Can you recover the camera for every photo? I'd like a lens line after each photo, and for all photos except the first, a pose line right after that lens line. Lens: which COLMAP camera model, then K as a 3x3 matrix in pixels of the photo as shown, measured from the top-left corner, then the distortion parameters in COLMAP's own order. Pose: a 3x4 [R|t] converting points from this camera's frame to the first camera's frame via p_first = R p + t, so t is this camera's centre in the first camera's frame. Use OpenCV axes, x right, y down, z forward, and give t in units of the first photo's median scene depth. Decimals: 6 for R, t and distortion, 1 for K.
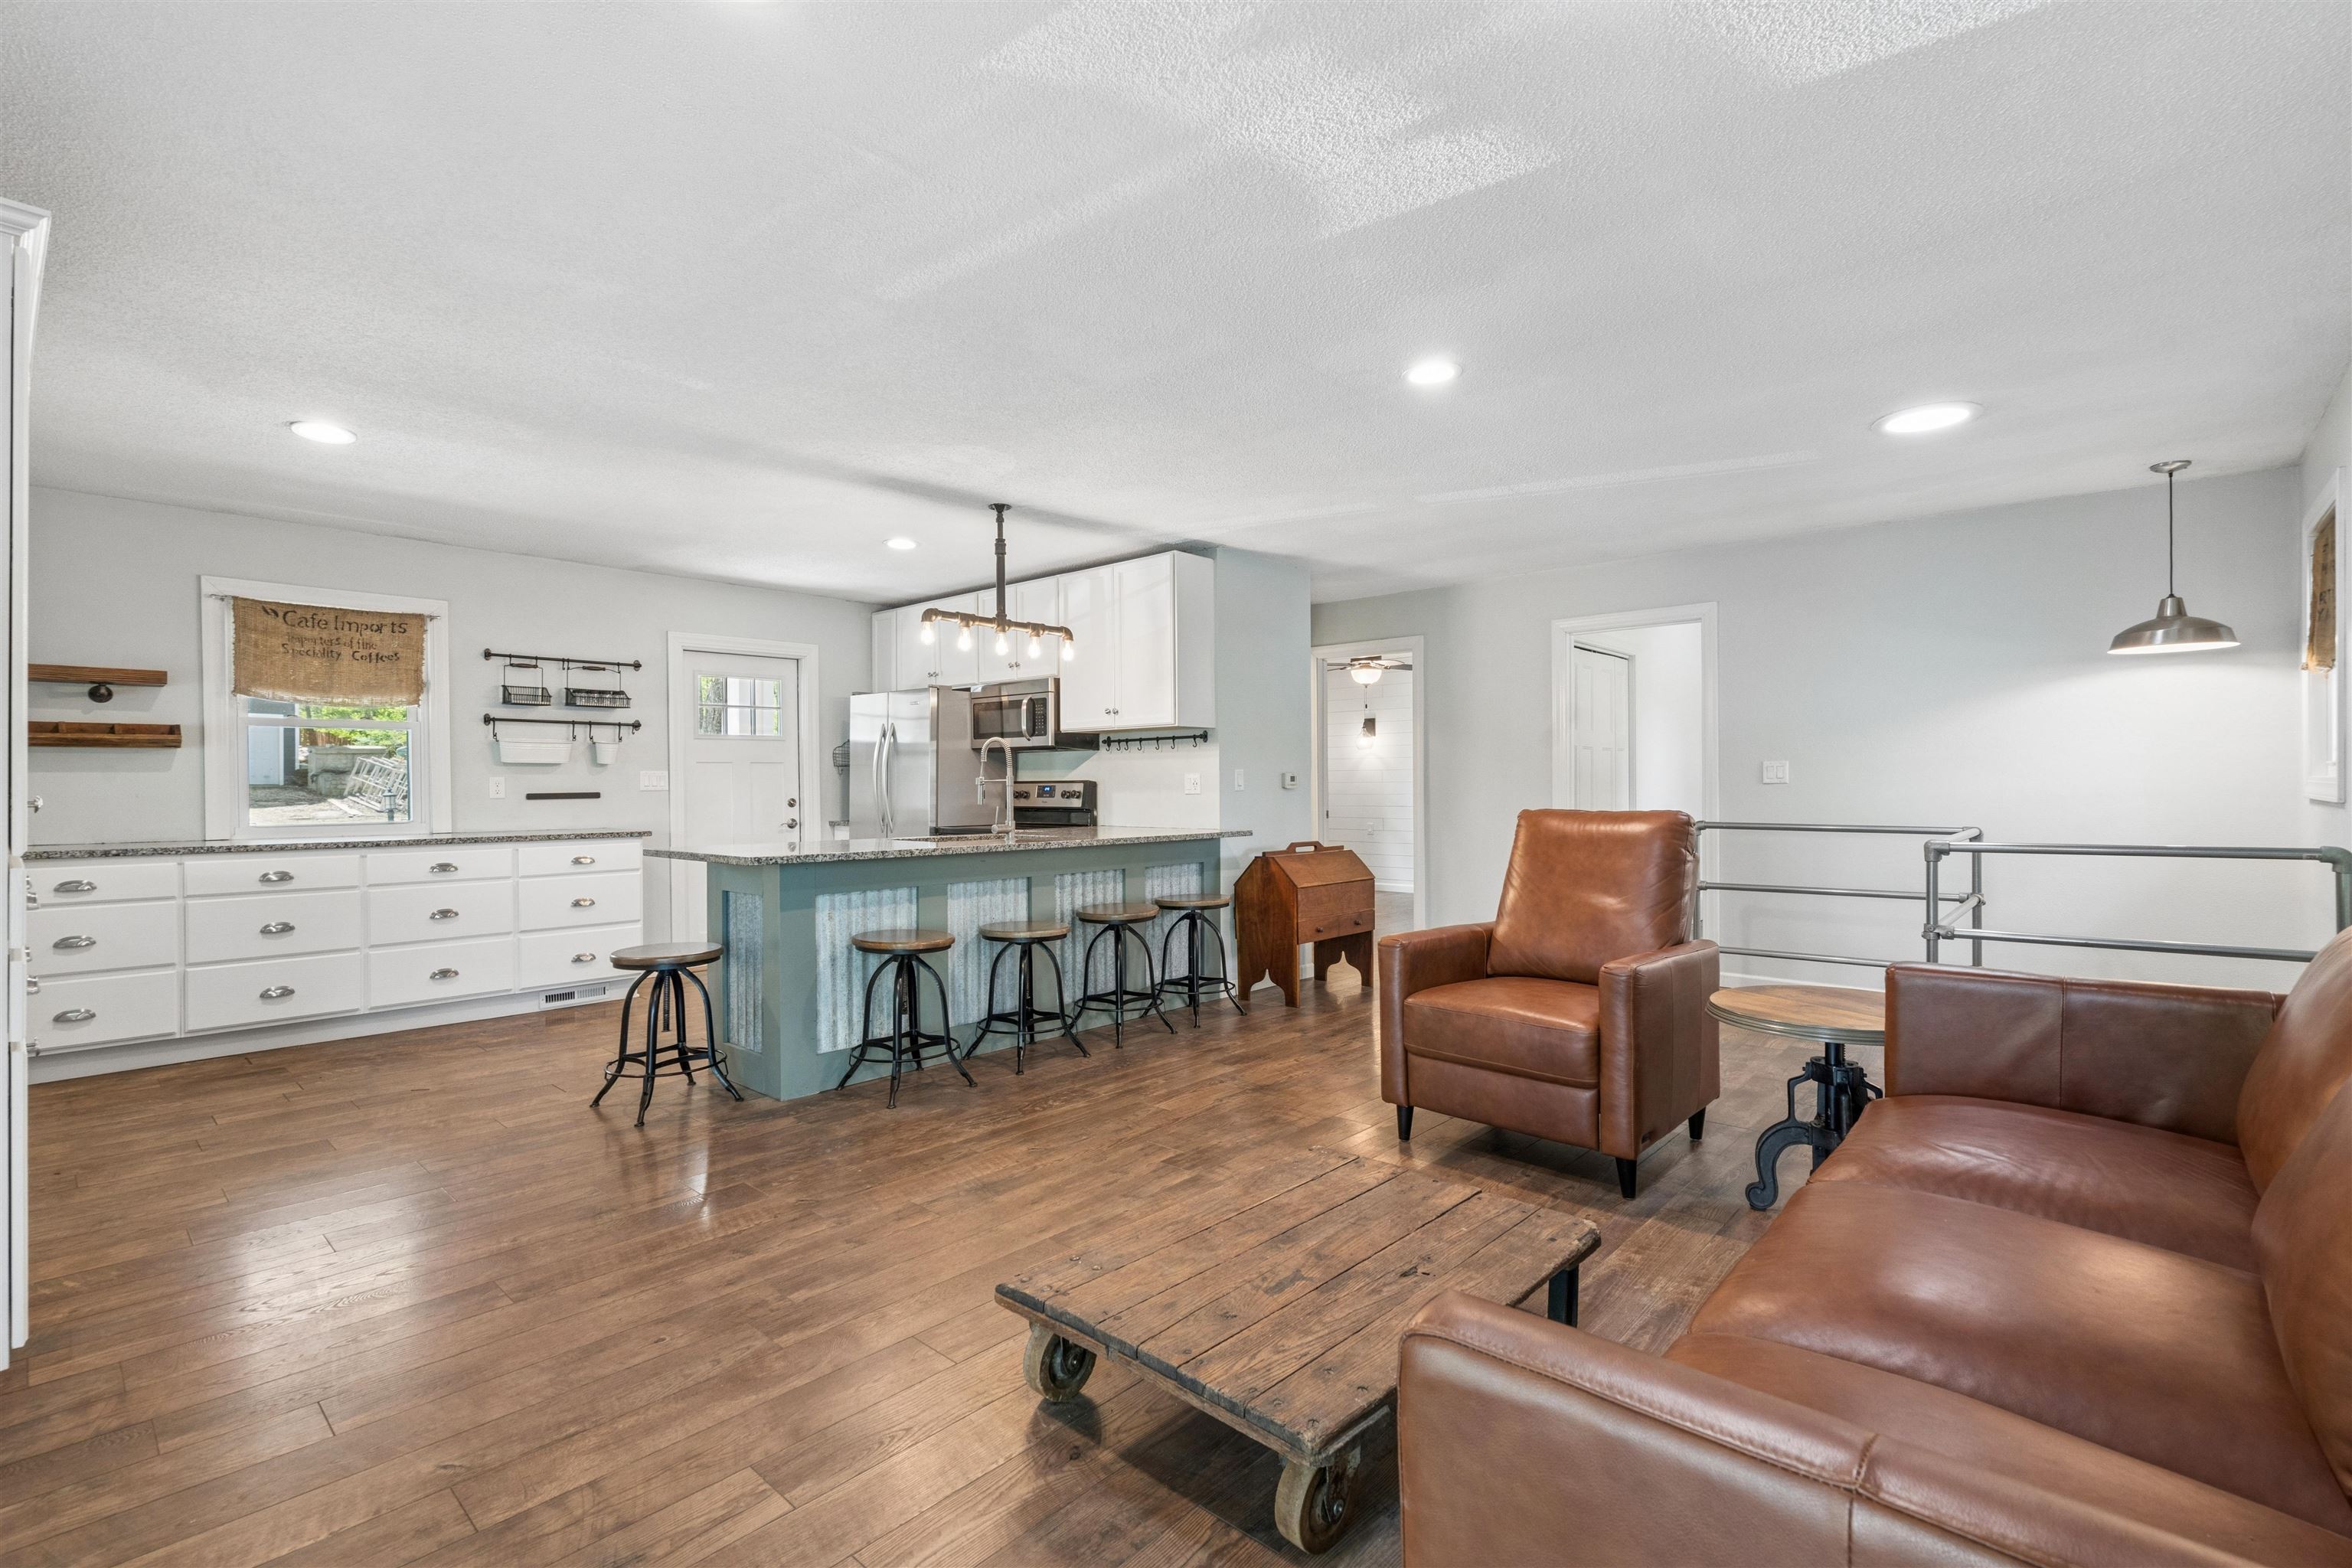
lens RADIAL K [[1068.6, 0, 1180.5], [0, 1068.6, 786.9], [0, 0, 1]] dist [-0.001548, 0.001896]
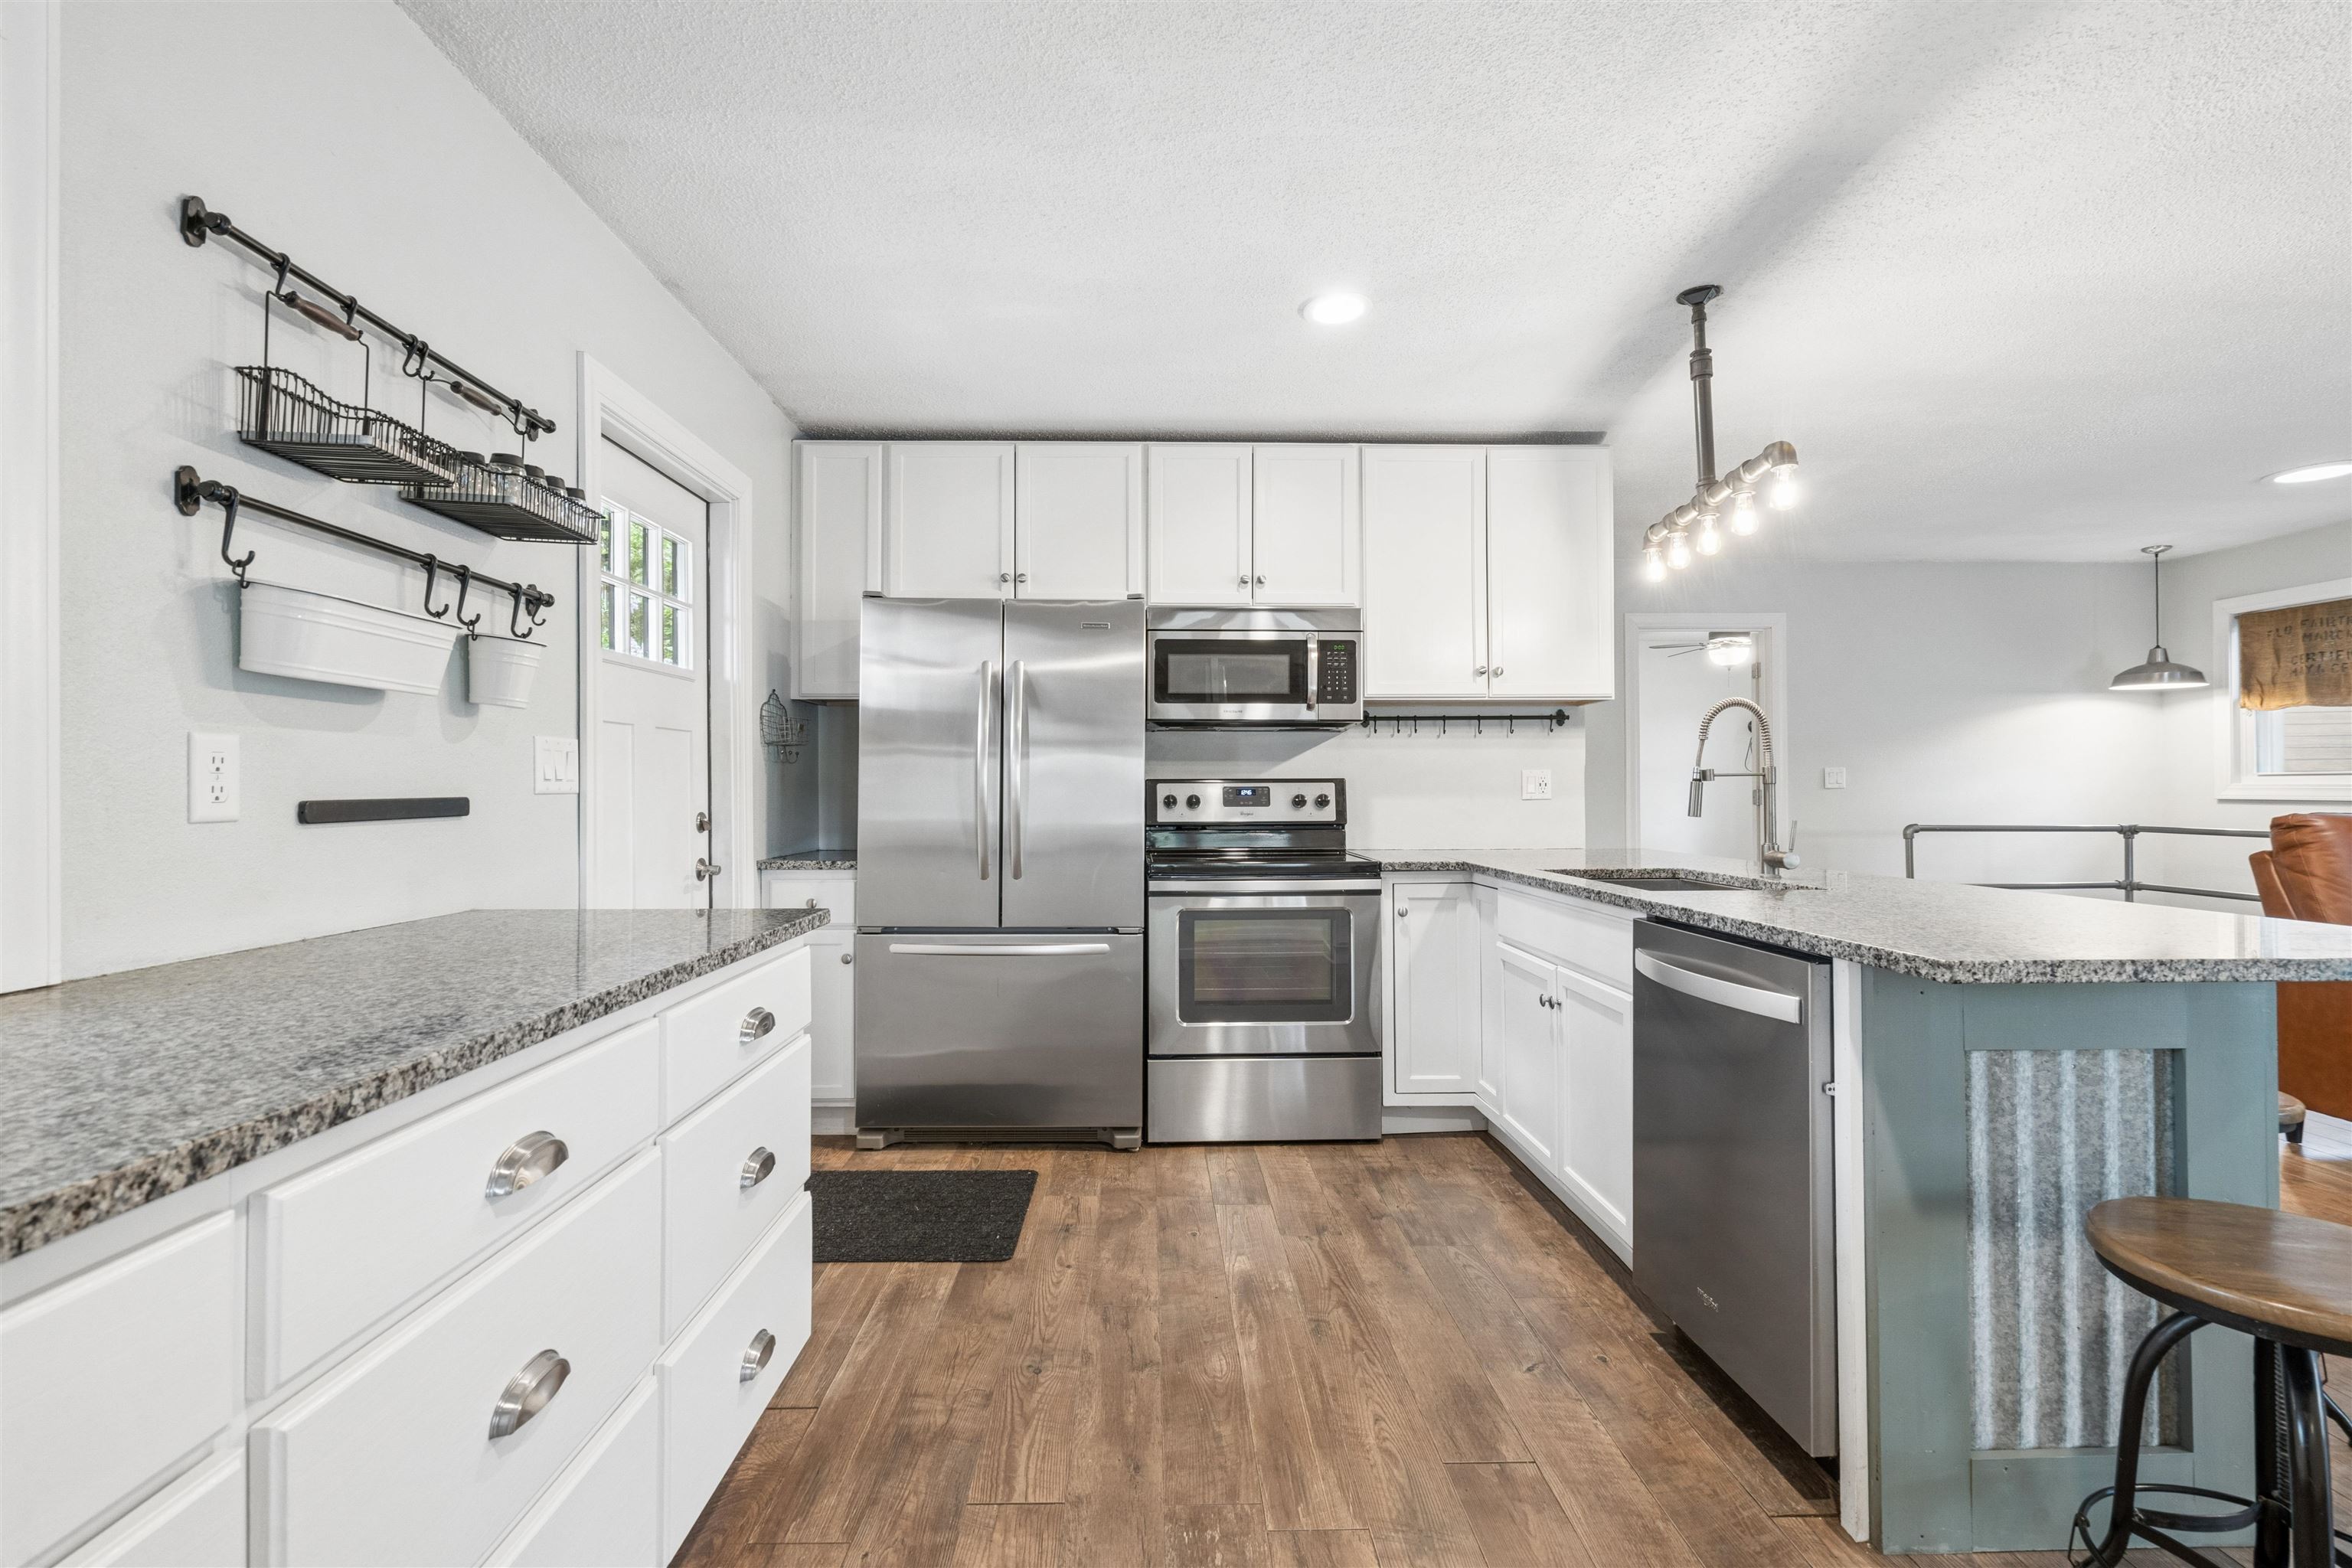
lens RADIAL K [[1068.6, 0, 1177.6], [0, 1068.6, 786.2], [0, 0, 1]] dist [-0.001548, 0.001896]
pose [[0.717888, 0.007130, 0.696122, -0.788770], [0.000088, 0.999947, -0.010333, 0.006501], [-0.696159, 0.007479, 0.717849, 0.811053]]
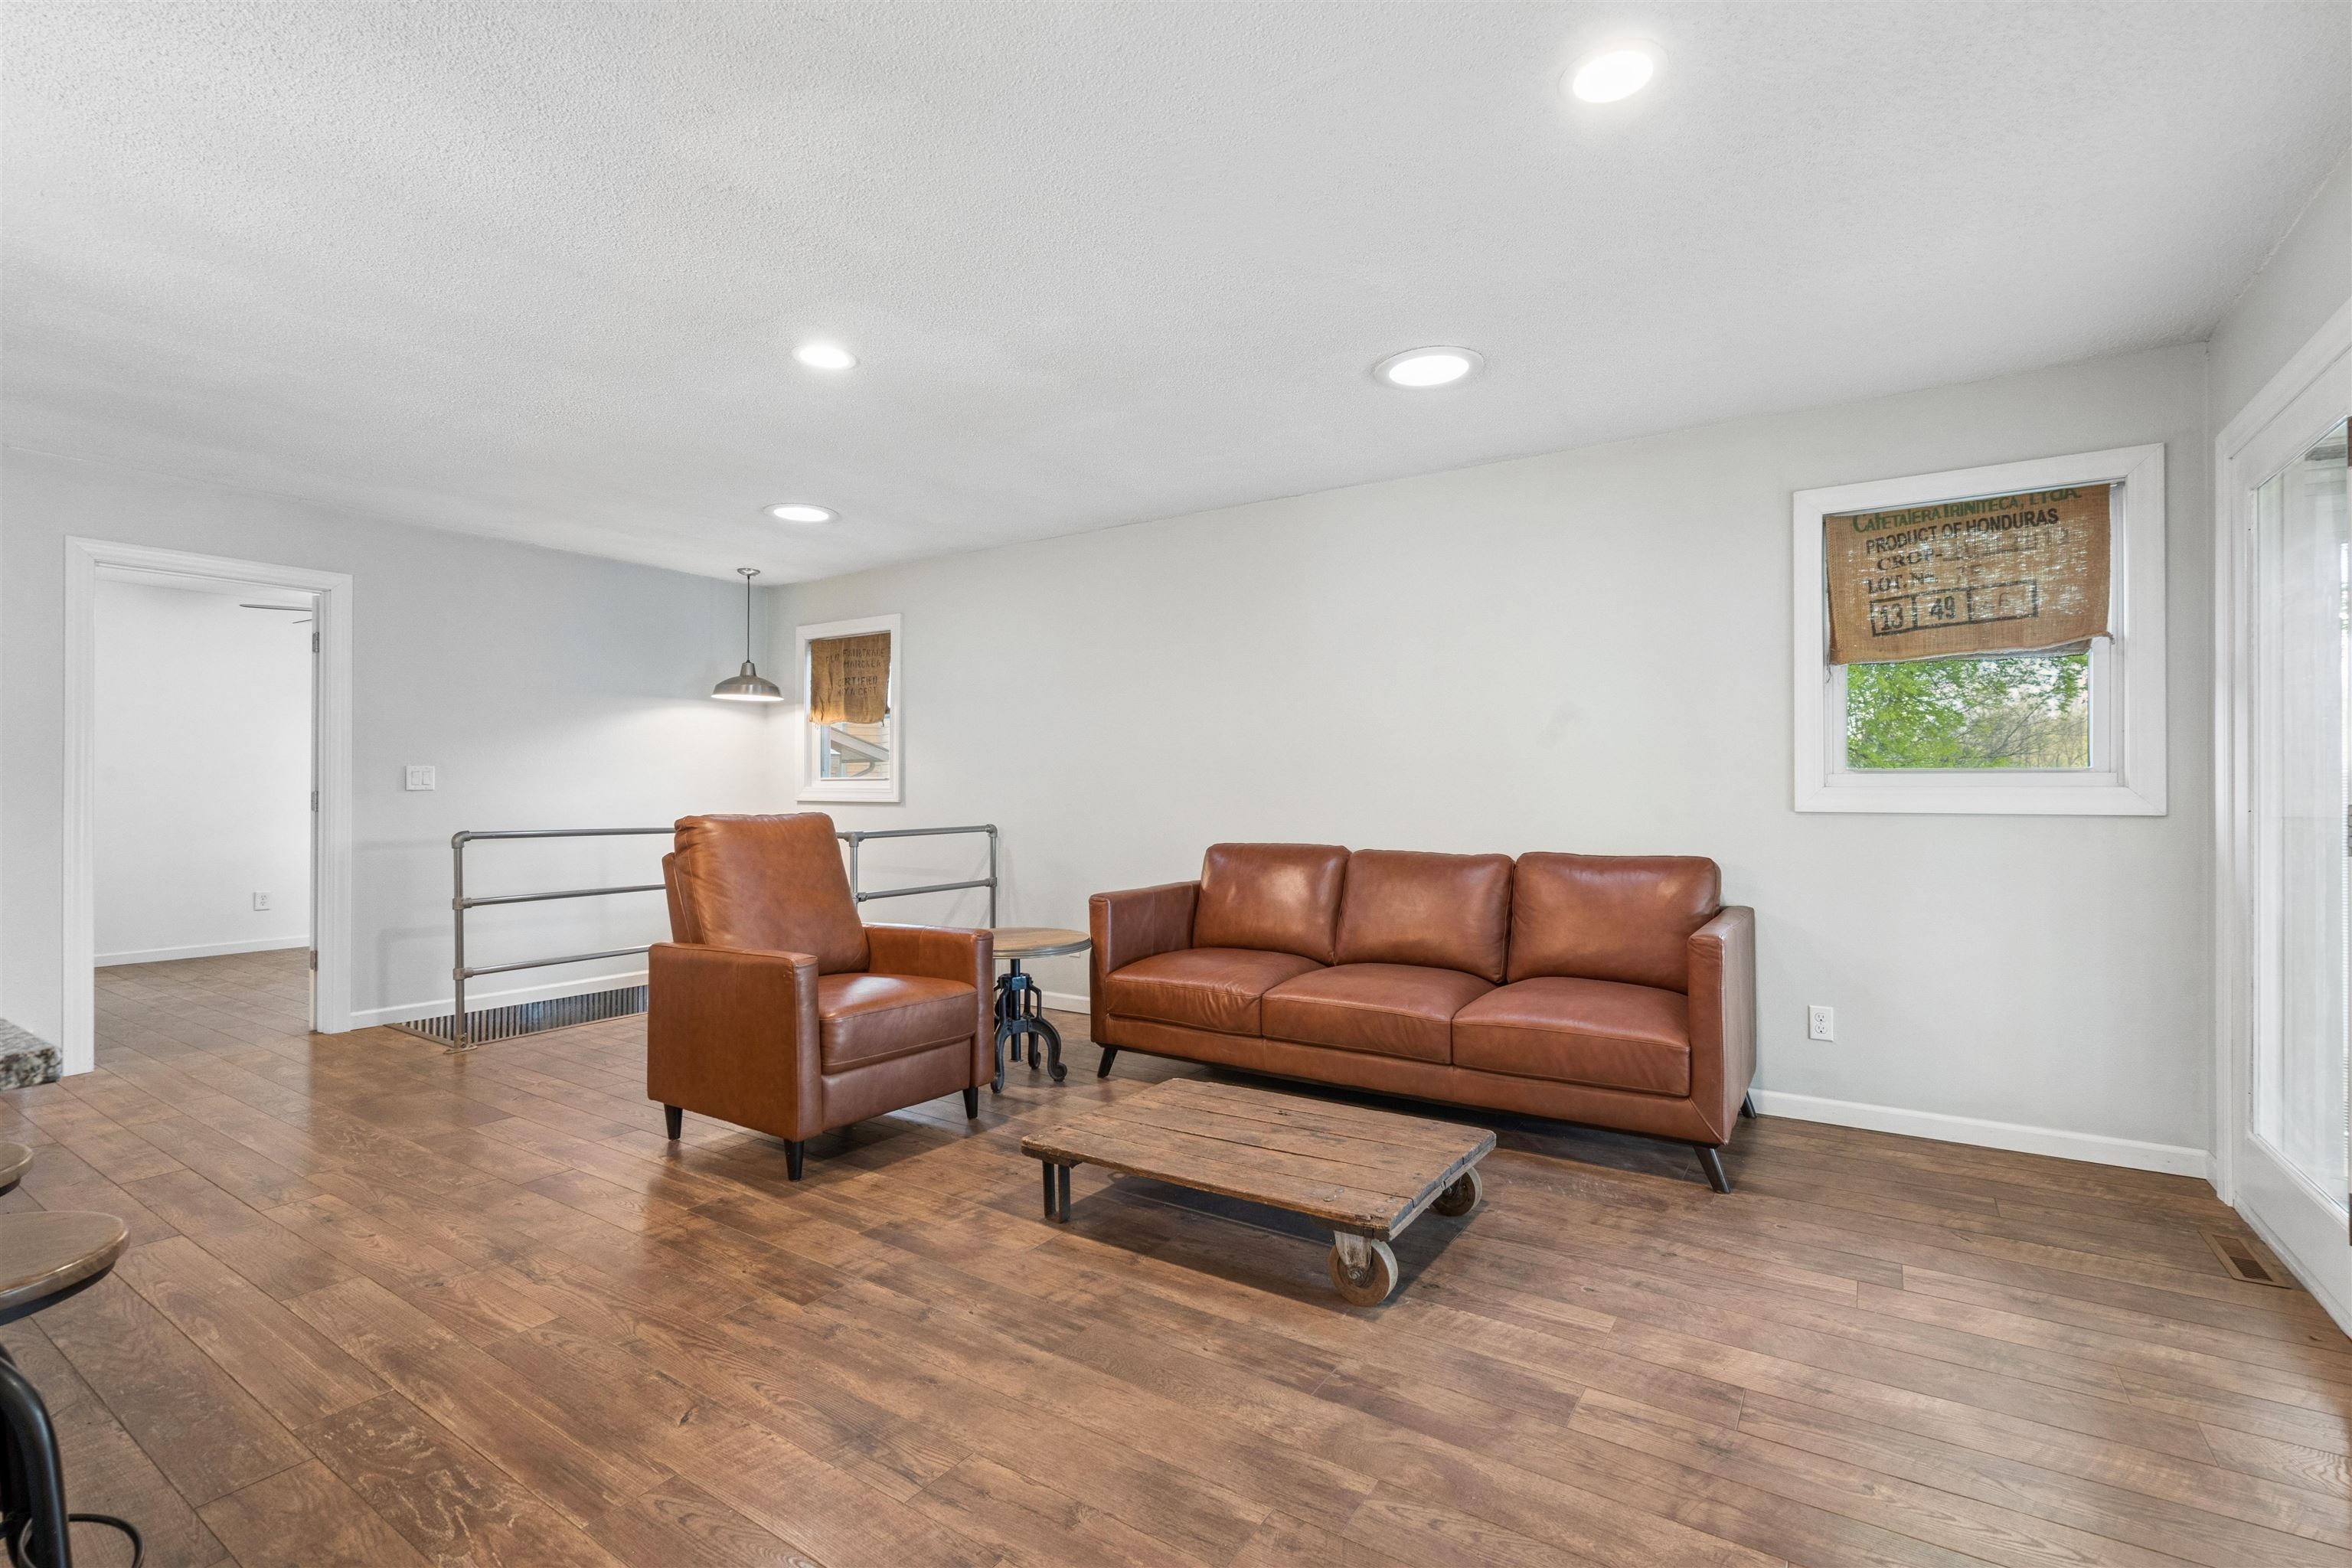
lens RADIAL K [[1068.6, 0, 1184.9], [0, 1068.6, 785.8], [0, 0, 1]] dist [-0.001548, 0.001896]
pose [[-0.166990, 0.012362, 0.985881, -0.535922], [0.002262, 0.999924, -0.012154, 0.006476], [-0.985956, 0.000201, -0.167005, 0.597827]]
